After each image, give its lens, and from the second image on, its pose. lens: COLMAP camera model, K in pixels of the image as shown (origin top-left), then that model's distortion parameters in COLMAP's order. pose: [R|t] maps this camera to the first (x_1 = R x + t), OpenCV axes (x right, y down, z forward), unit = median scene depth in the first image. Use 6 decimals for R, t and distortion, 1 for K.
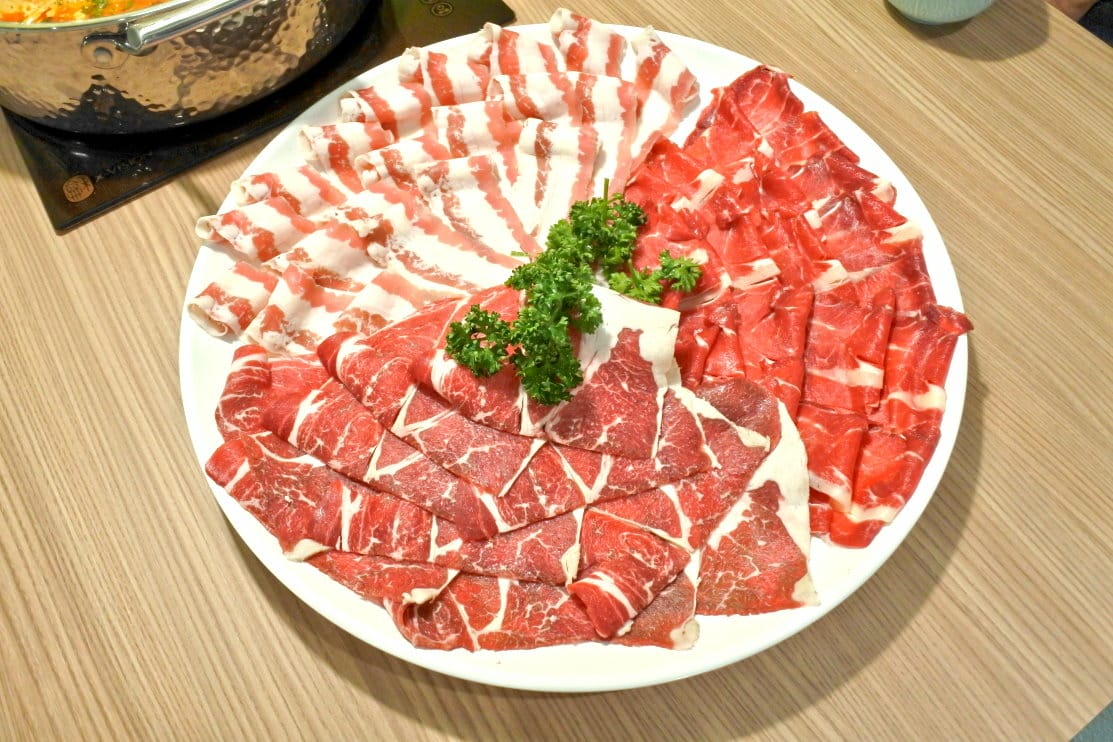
lens RADIAL K [[860.1, 0, 559.6], [0, 860.1, 368.4], [0, 0, 1]] dist [-0.097415, 0.046974]
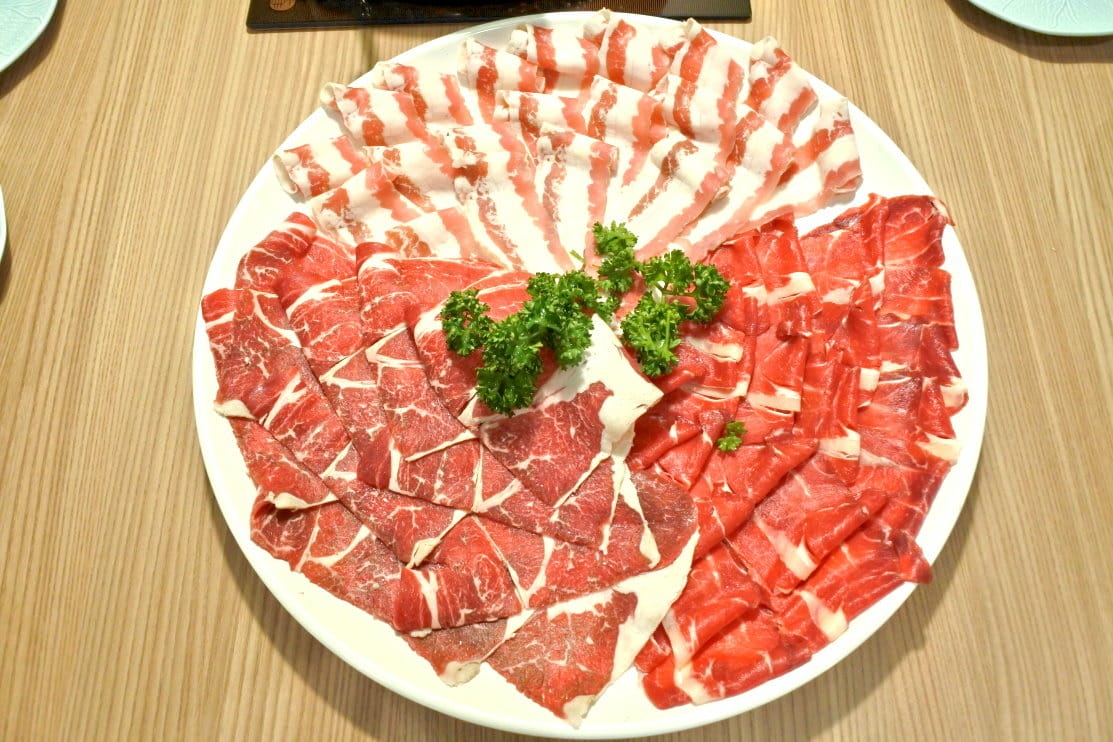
lens RADIAL K [[860.1, 0, 559.3], [0, 860.1, 370.3], [0, 0, 1]] dist [-0.097415, 0.046974]
pose [[0.830639, 0.514052, -0.213985, 0.233492], [-0.481963, 0.856219, 0.186012, -0.211806], [0.278838, -0.051377, 0.958963, 0.046194]]
